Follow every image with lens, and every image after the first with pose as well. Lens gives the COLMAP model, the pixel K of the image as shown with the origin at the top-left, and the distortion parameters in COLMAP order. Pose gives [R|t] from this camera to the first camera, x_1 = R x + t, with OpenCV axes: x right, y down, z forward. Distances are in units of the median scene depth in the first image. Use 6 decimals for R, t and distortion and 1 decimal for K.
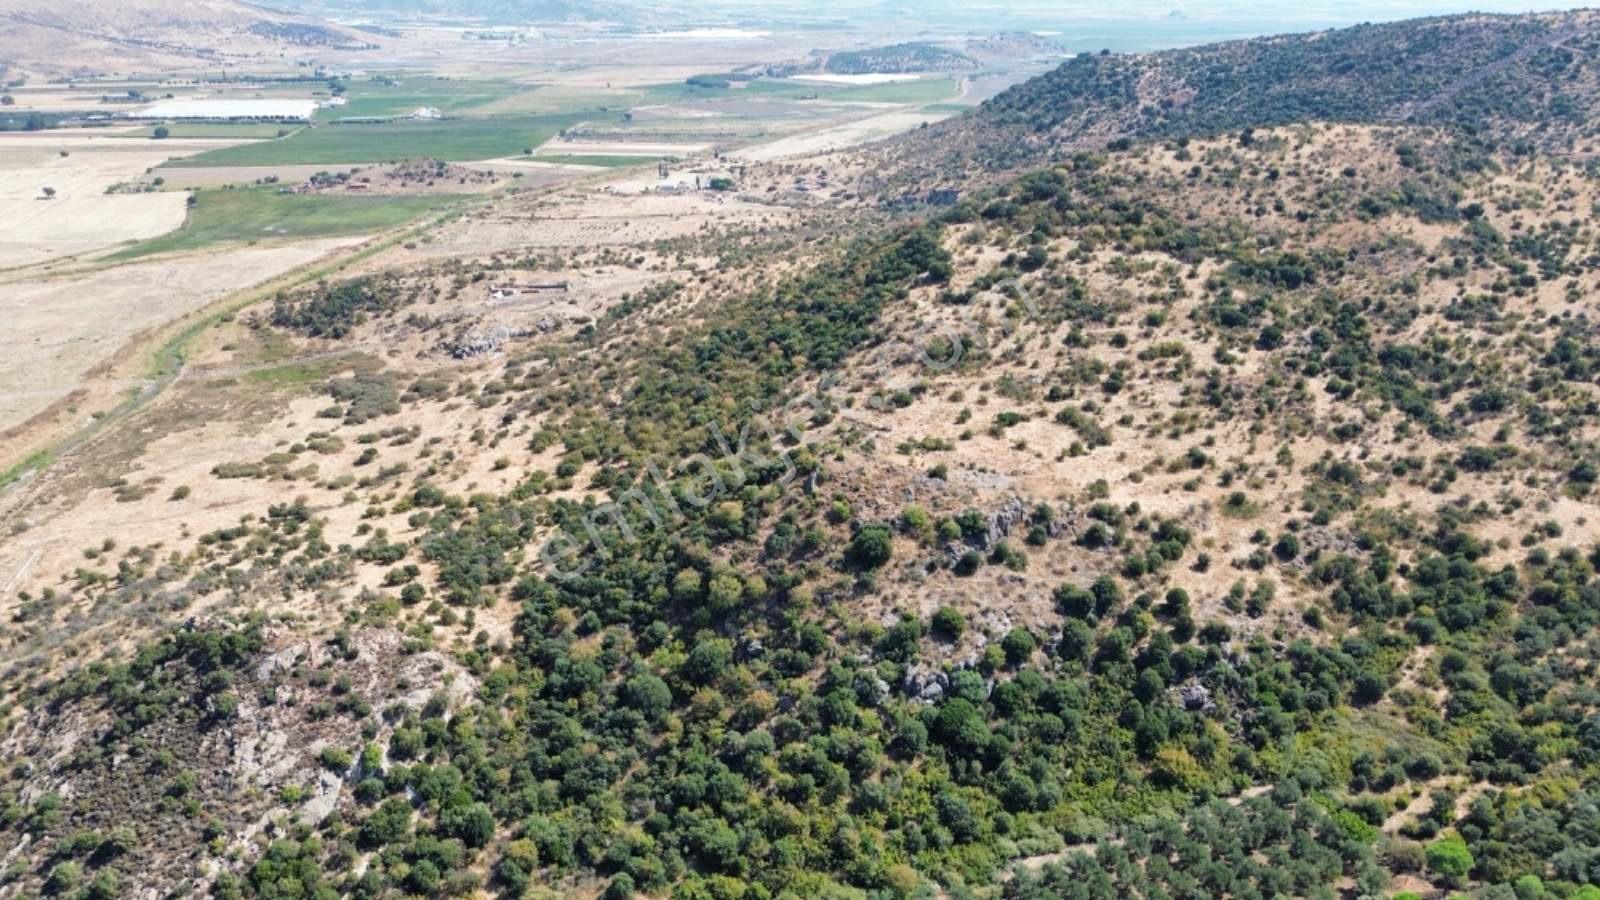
lens RADIAL K [[1132.4, 0, 798.1], [0, 1132.4, 445.8], [0, 0, 1]] dist [0.072118, -0.073555]
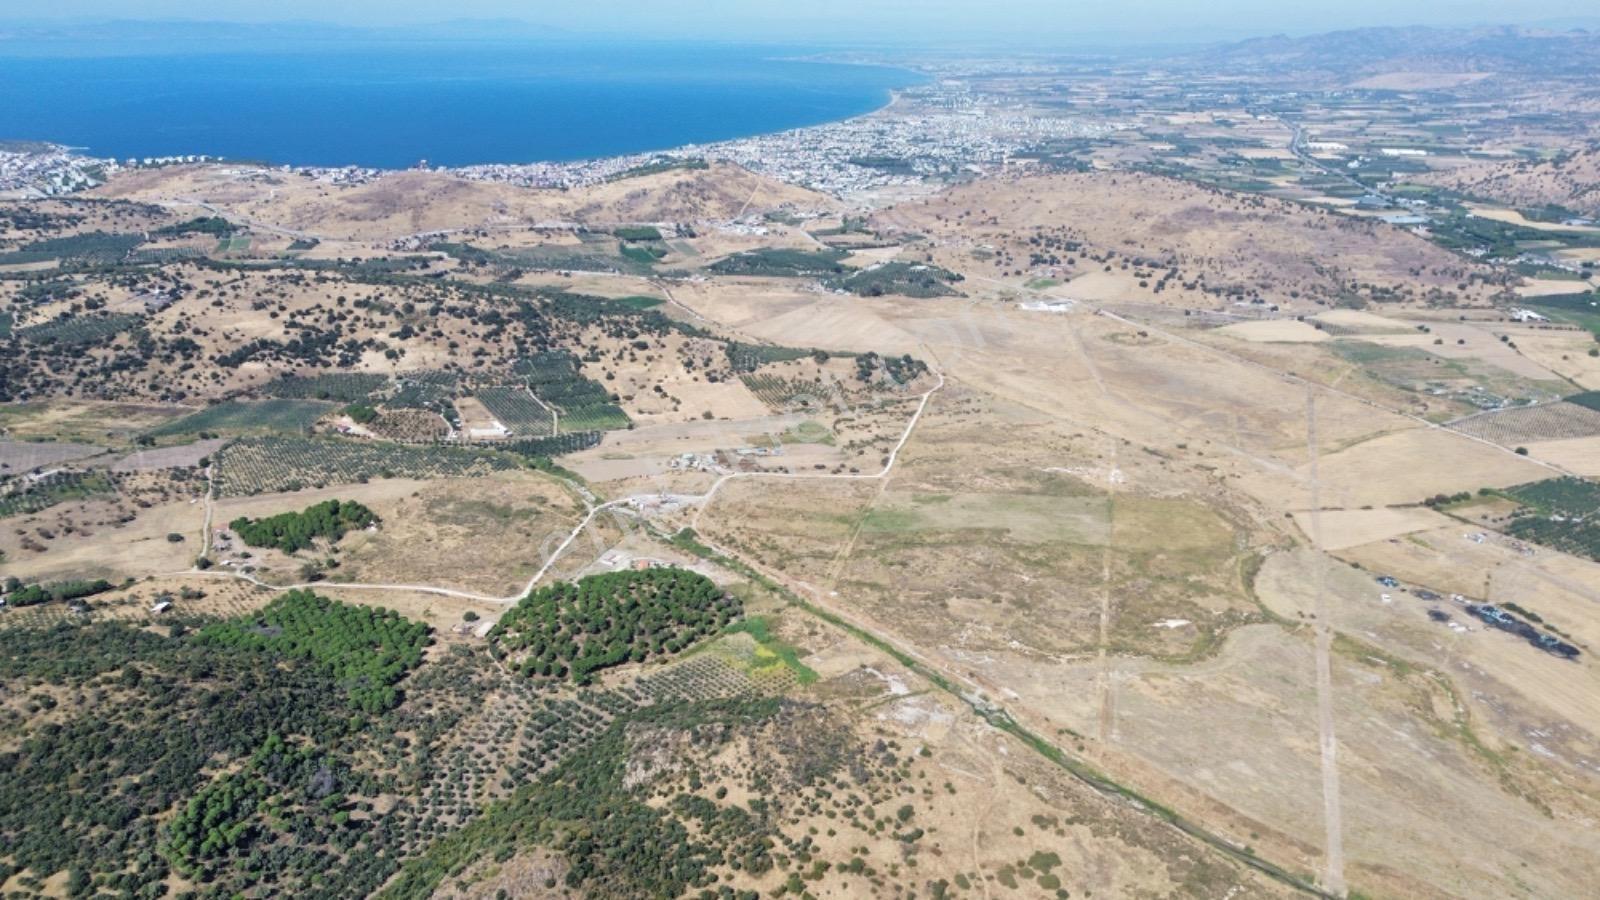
lens RADIAL K [[1129.4, 0, 800.6], [0, 1129.4, 444.4], [0, 0, 1]] dist [0.076681, -0.074338]
pose [[-0.701411, 0.248619, -0.667991, 0.622325], [-0.269348, 0.775242, 0.571360, -1.271286], [0.659905, 0.580680, -0.476798, 1.346423]]
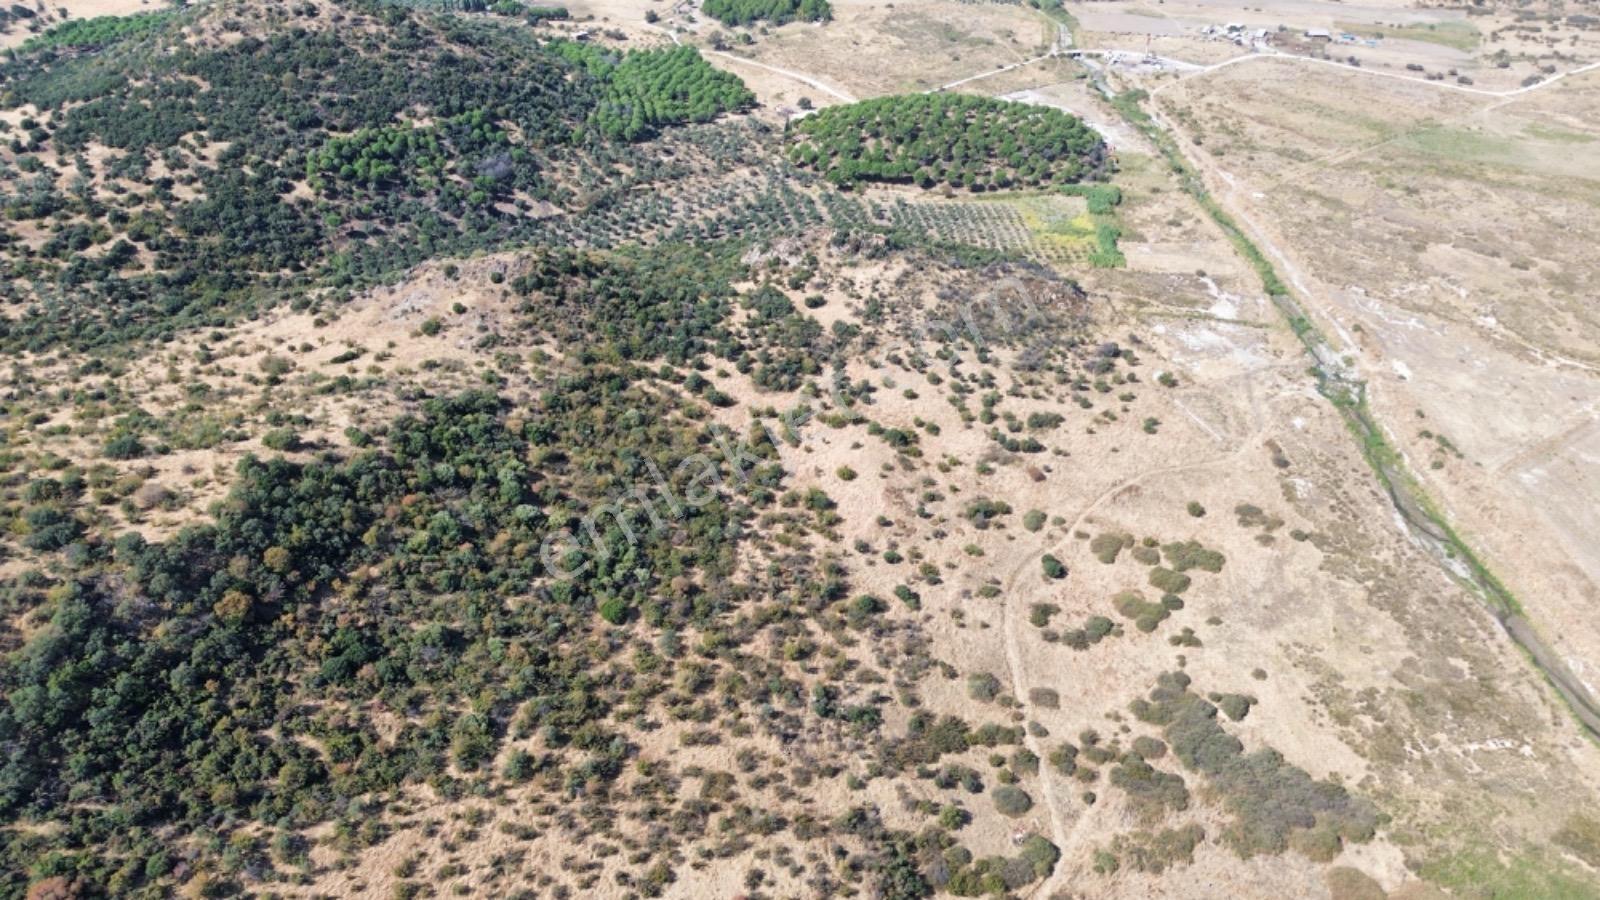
lens RADIAL K [[1129.4, 0, 800.6], [0, 1129.4, 444.4], [0, 0, 1]] dist [0.076681, -0.074338]
pose [[-0.996268, 0.065081, -0.056700, -0.176513], [-0.011478, 0.551175, 0.834311, -0.837855], [0.085549, 0.831848, -0.548371, 1.570776]]
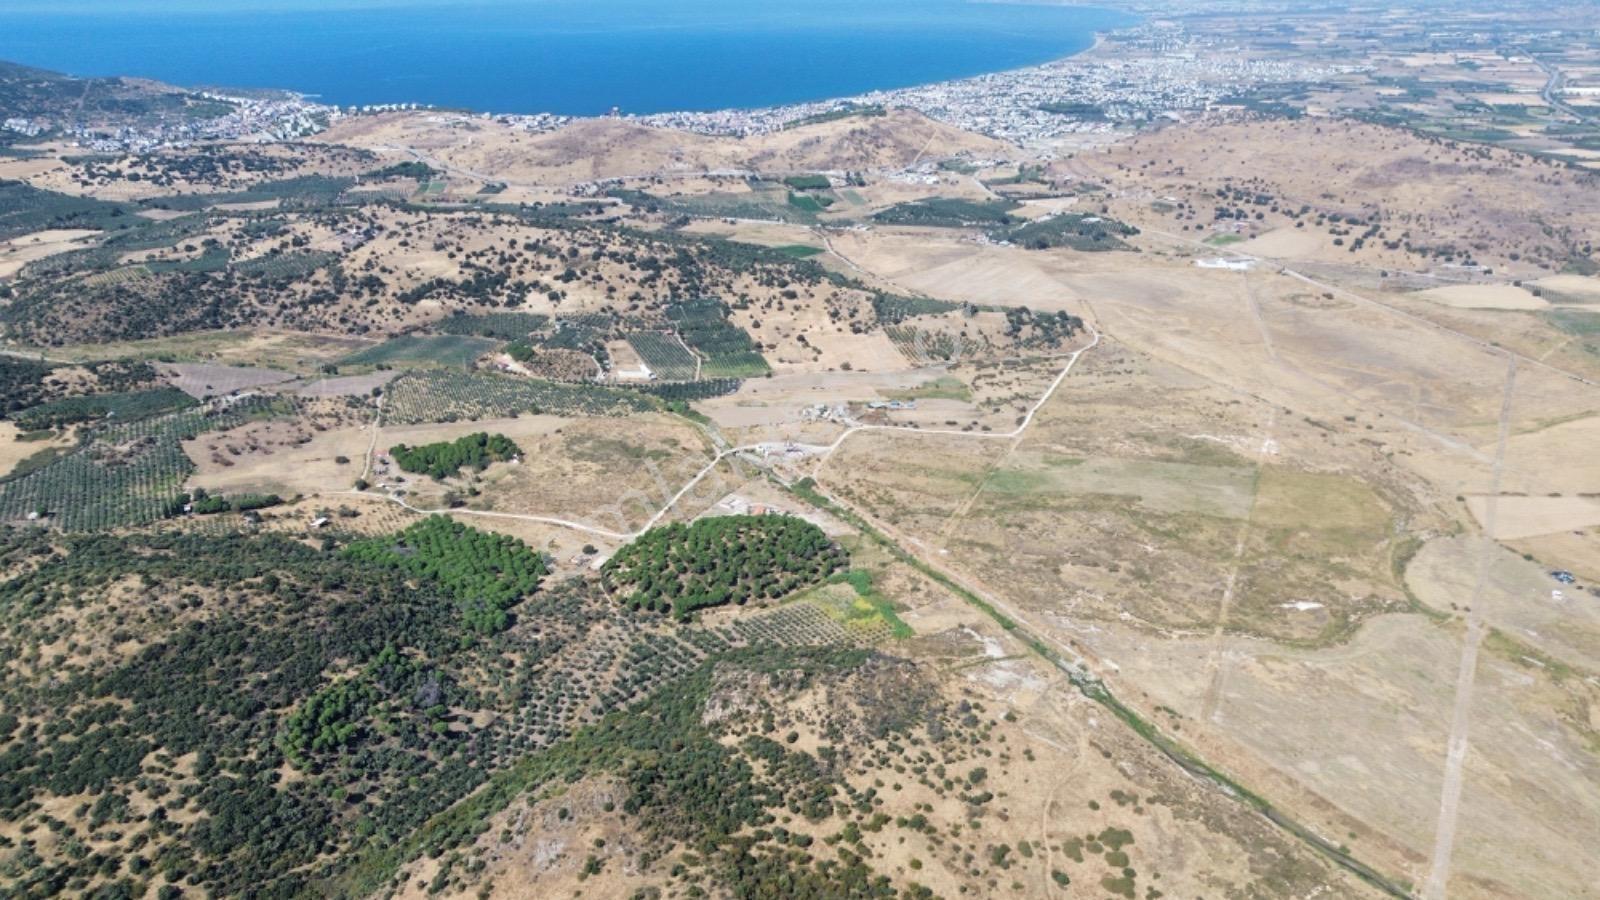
lens RADIAL K [[1129.4, 0, 800.6], [0, 1129.4, 444.4], [0, 0, 1]] dist [0.076681, -0.074338]
pose [[-0.810910, 0.239291, -0.534008, 0.507684], [-0.205290, 0.738235, 0.642546, -1.303456], [0.547978, 0.630674, -0.549518, 1.431111]]
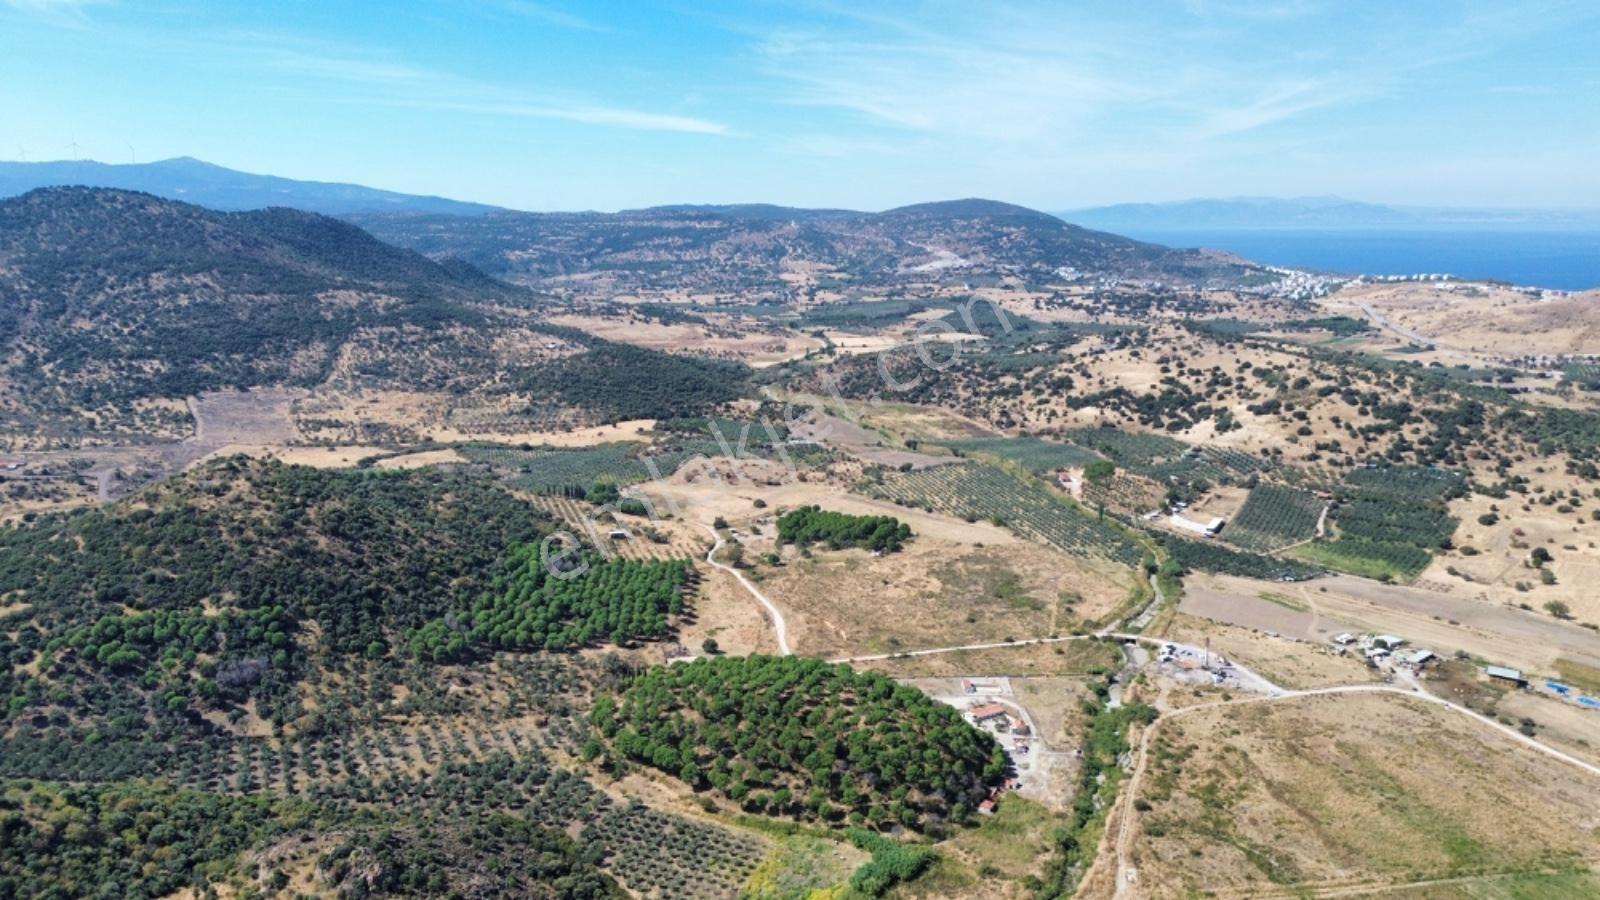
lens RADIAL K [[1125.8, 0, 798.4], [0, 1125.8, 452.0], [0, 0, 1]] dist [0.083982, -0.088712]
pose [[-0.937273, -0.062355, 0.342973, -0.978729], [0.139695, 0.834231, 0.533426, -0.632465], [-0.319381, 0.547878, -0.773192, 1.102750]]
